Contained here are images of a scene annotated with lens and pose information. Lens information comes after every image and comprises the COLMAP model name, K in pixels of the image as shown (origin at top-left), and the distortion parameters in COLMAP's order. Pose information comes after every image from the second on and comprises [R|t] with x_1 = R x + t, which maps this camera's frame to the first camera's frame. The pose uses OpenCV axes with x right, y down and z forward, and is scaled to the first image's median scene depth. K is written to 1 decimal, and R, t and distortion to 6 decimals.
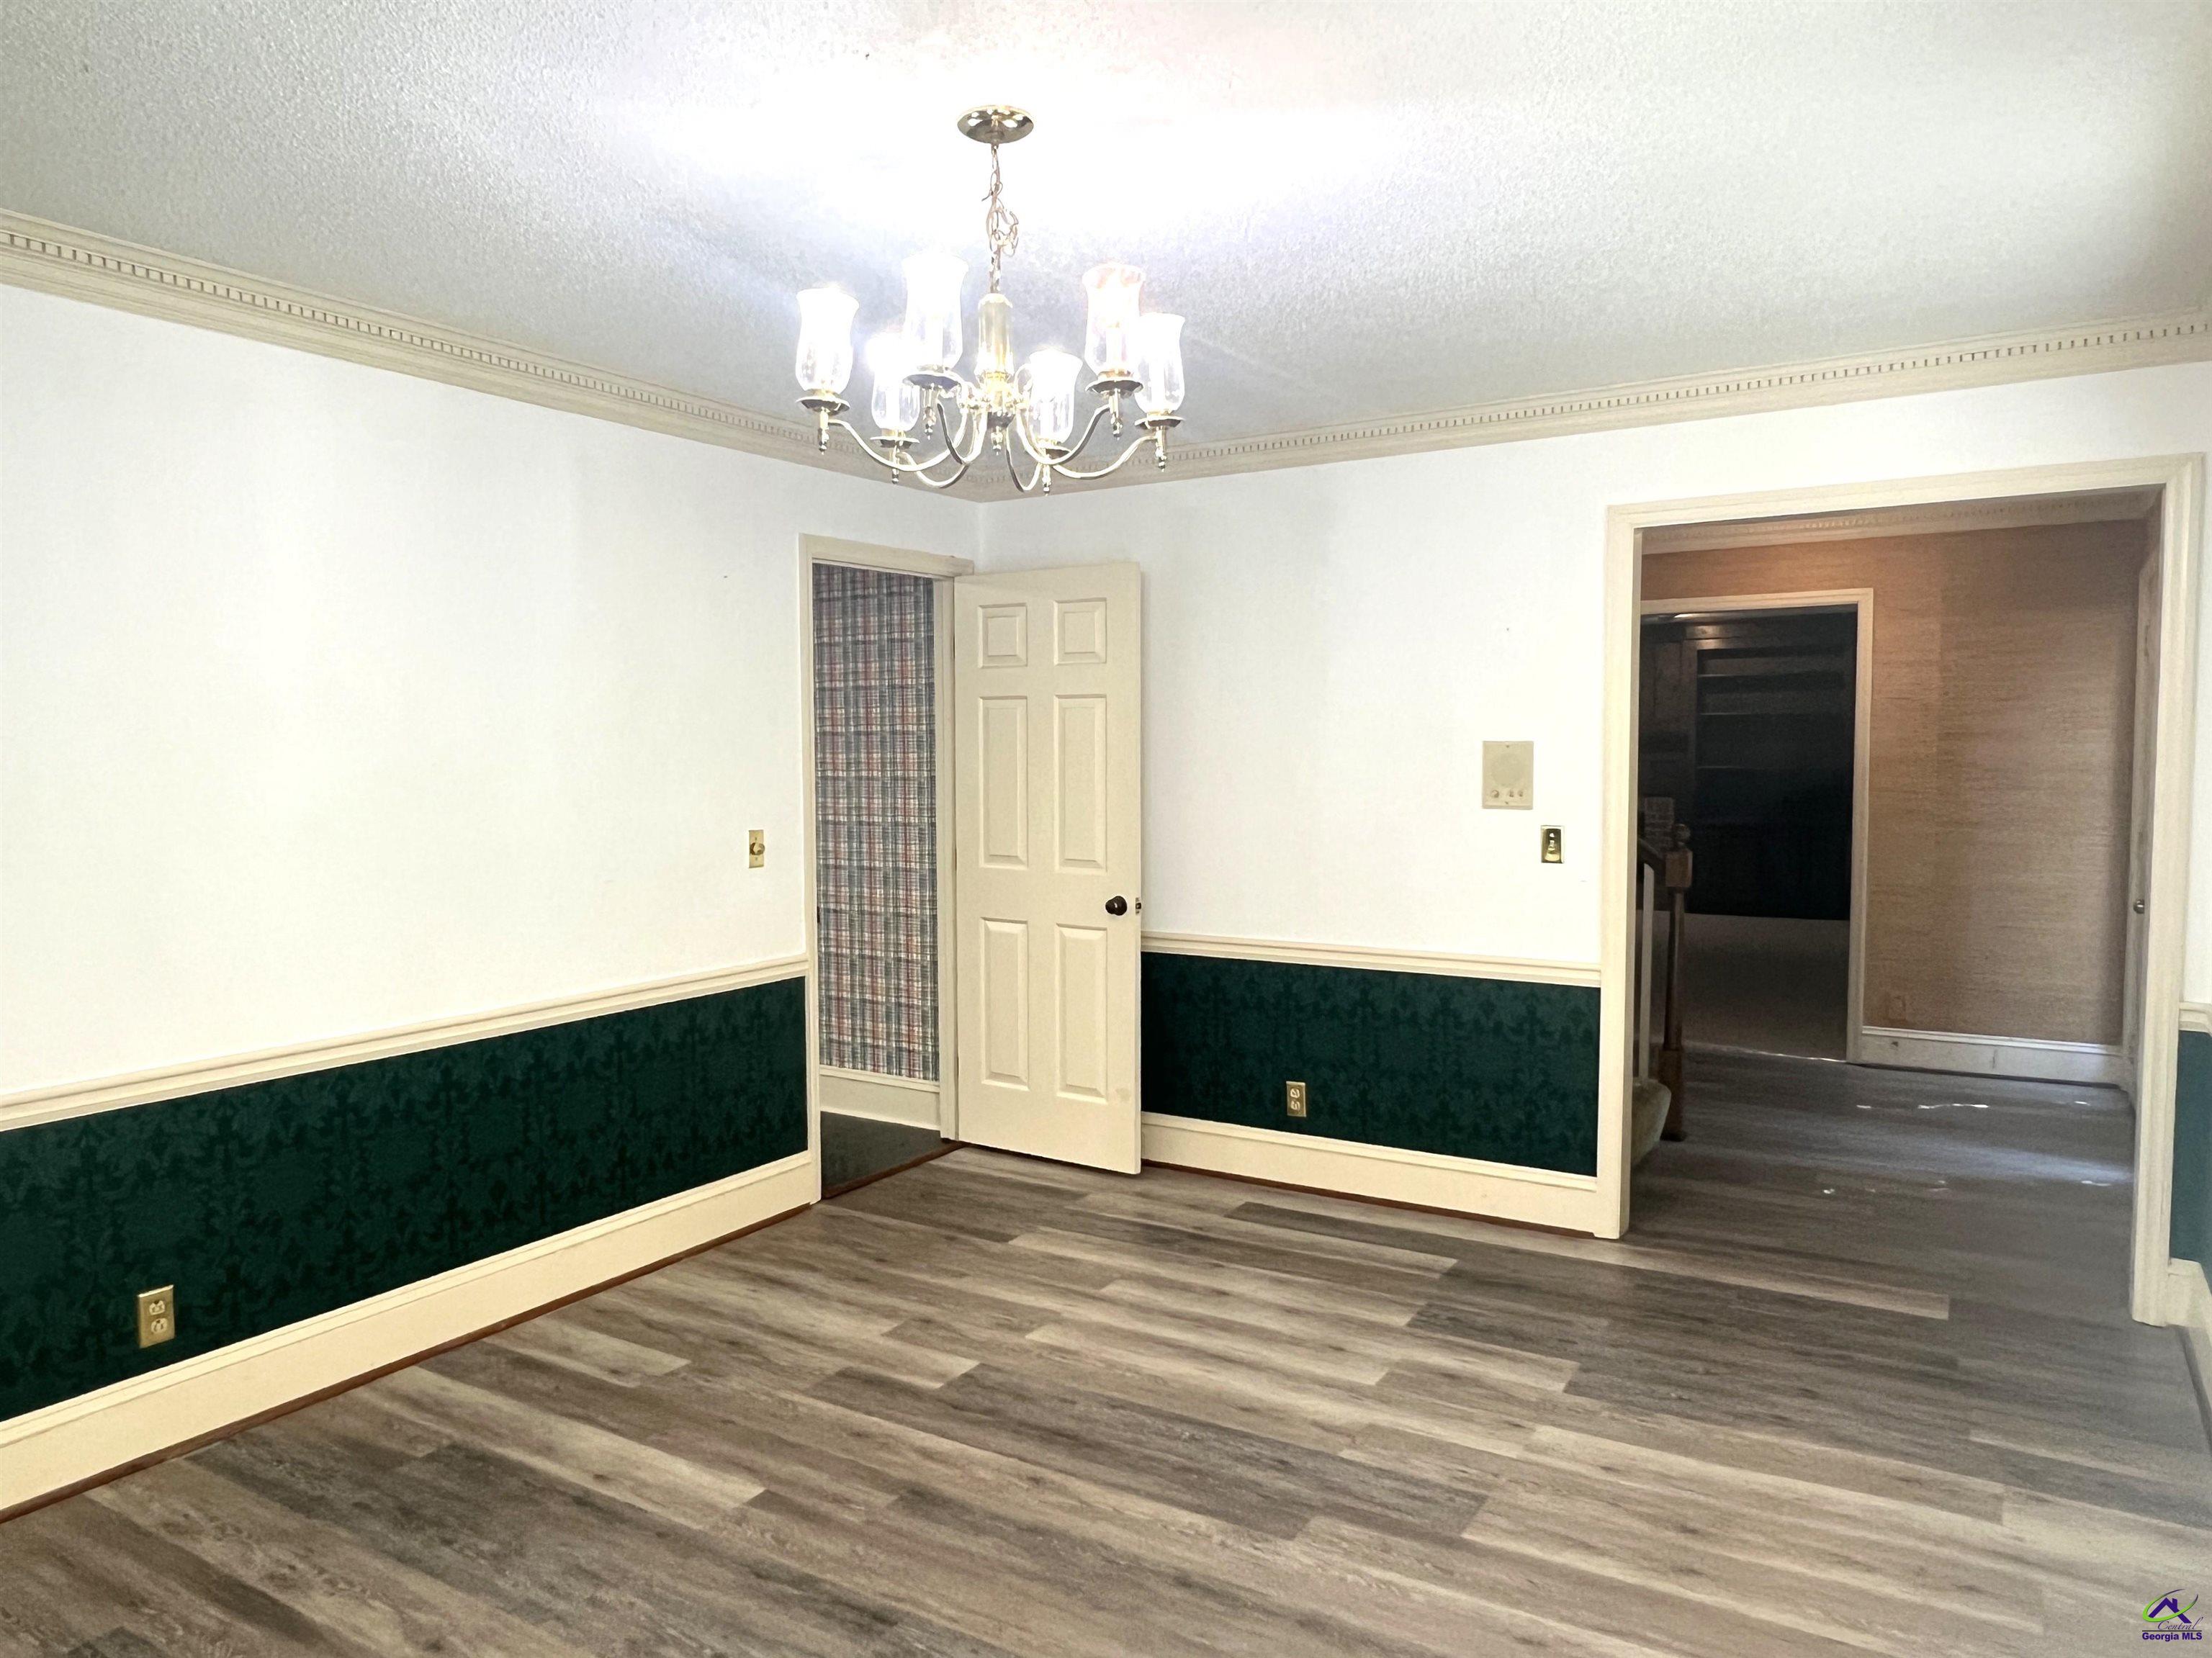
lens RADIAL K [[1489.7, 0, 1103.8], [0, 1489.7, 828.5], [0, 0, 1]] dist [-0.004241, -0.000123]
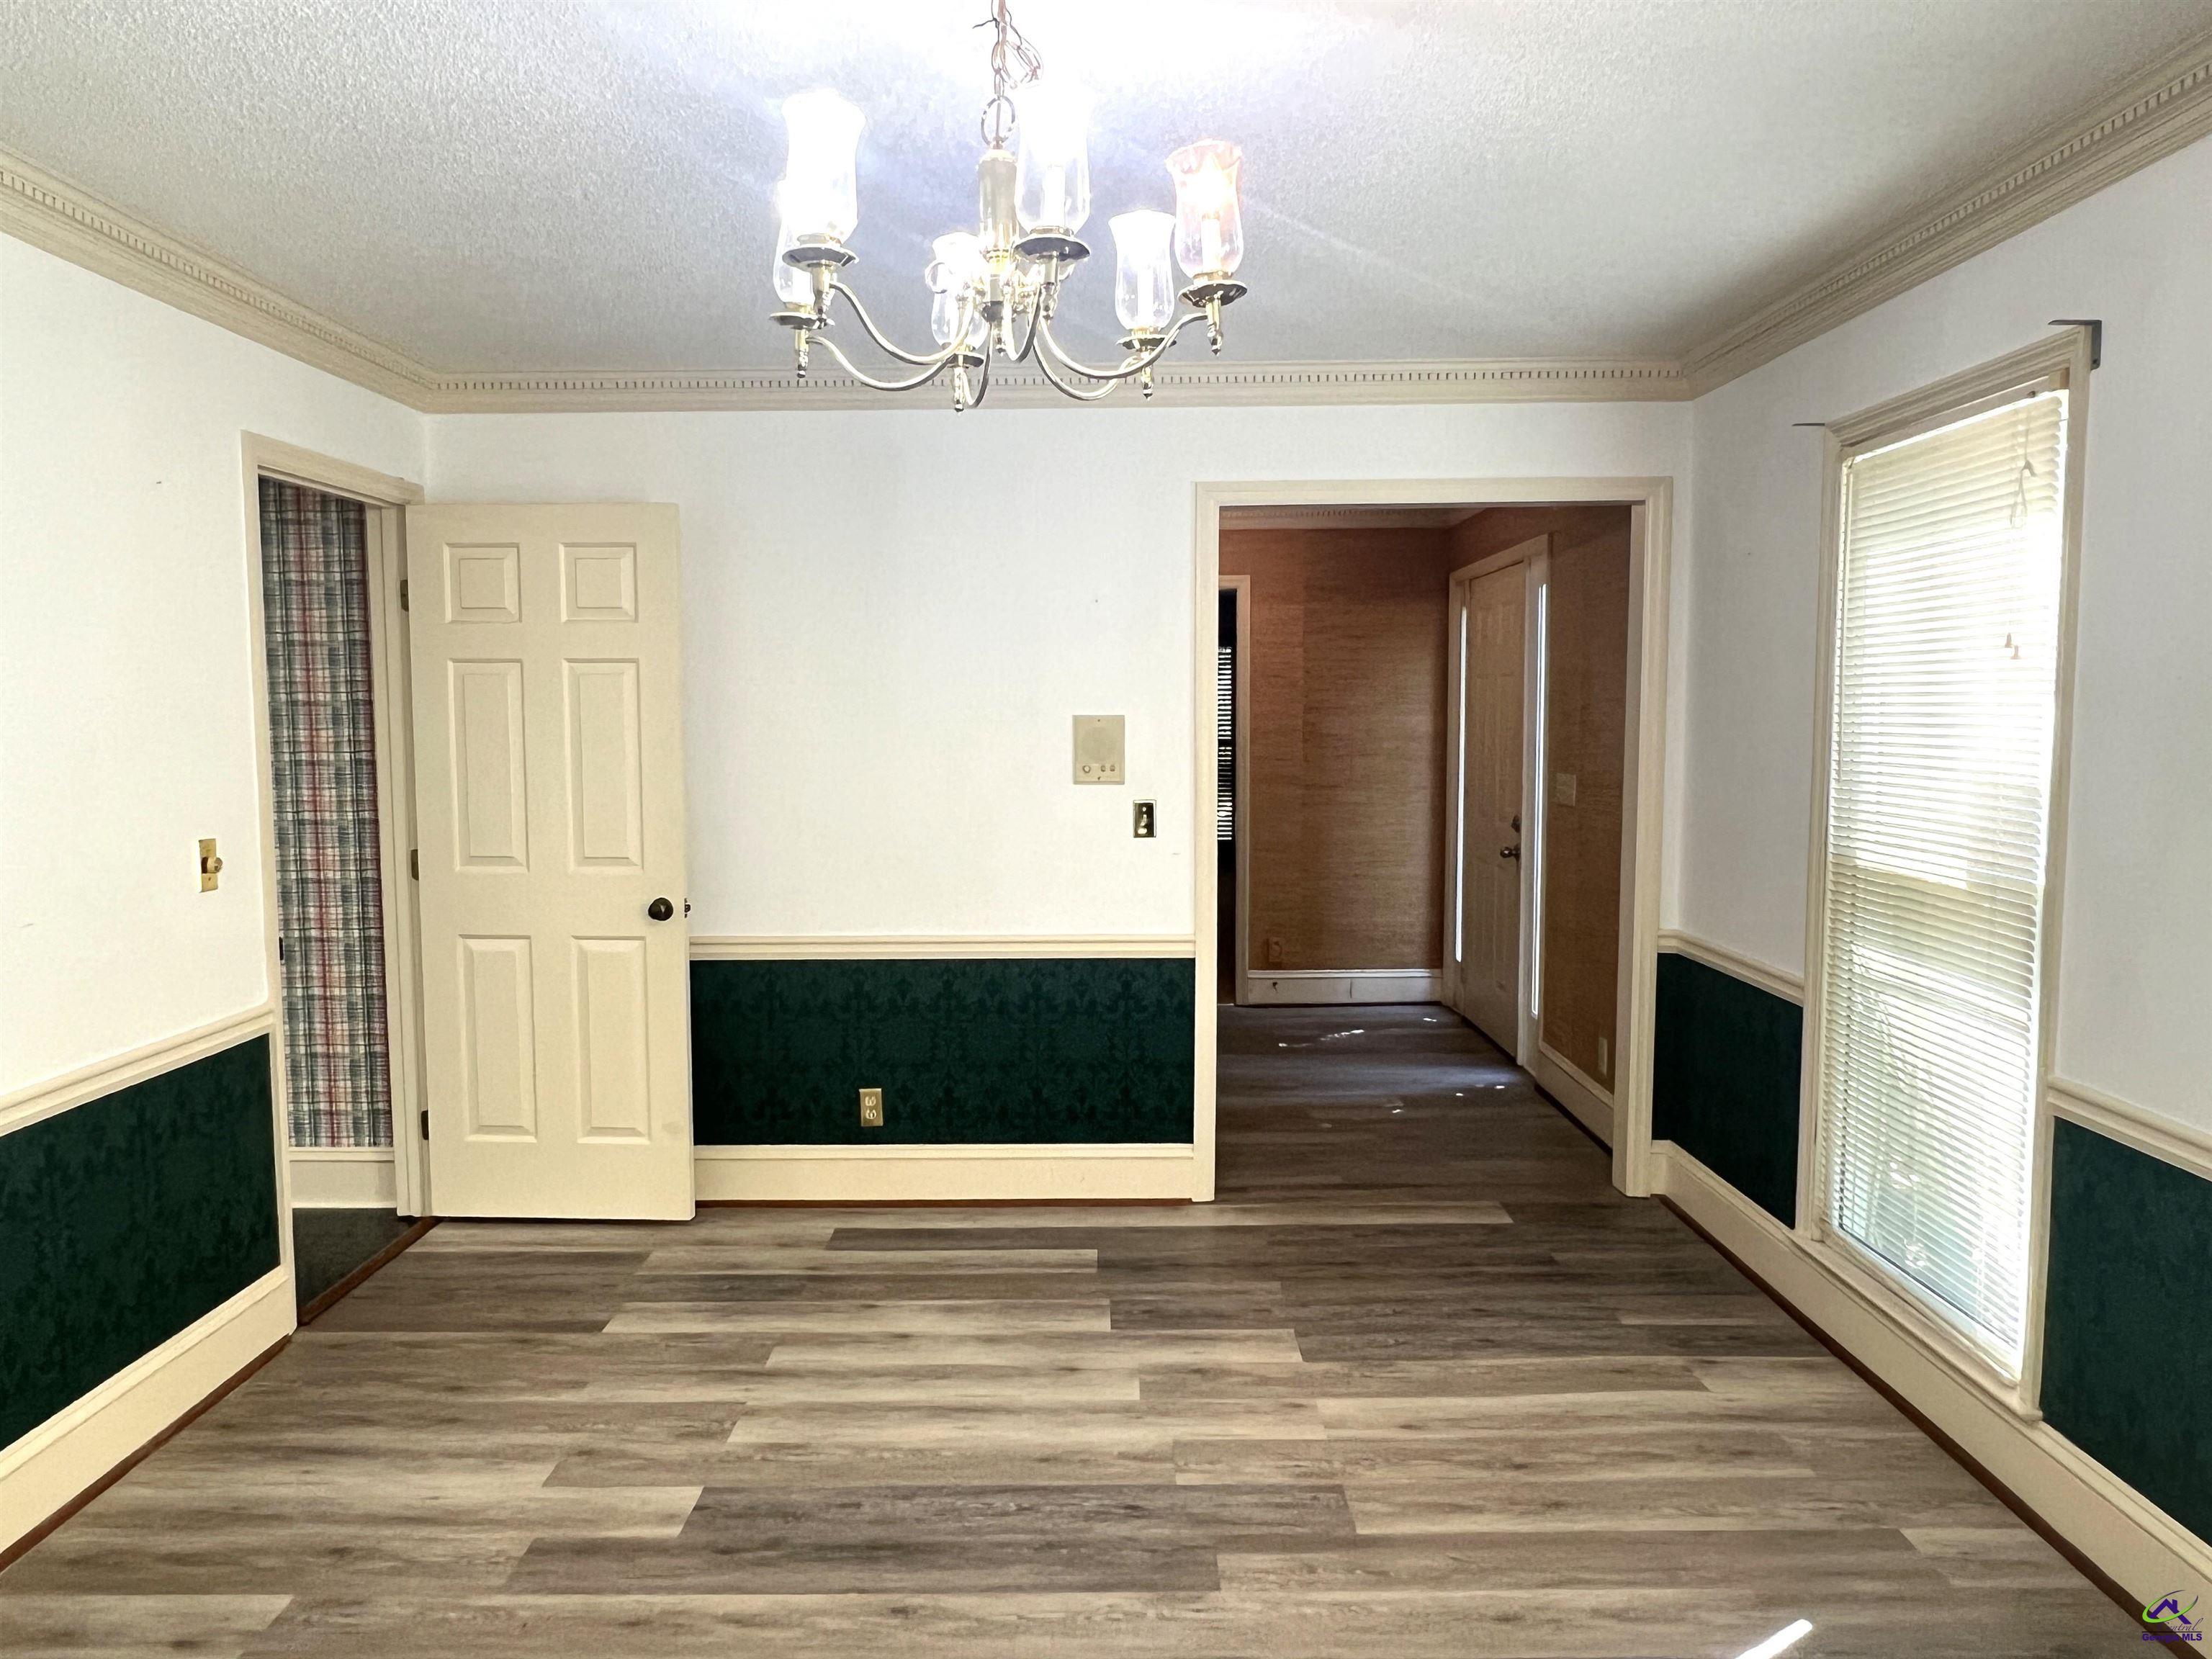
lens RADIAL K [[1501.9, 0, 1109.0], [0, 1501.9, 827.6], [0, 0, 1]] dist [-0.000103, -0.005040]
pose [[0.851815, -0.039186, 0.522375, -0.255691], [0.029987, 0.999211, 0.026058, -0.010677], [-0.522984, -0.006532, 0.852318, 0.162156]]
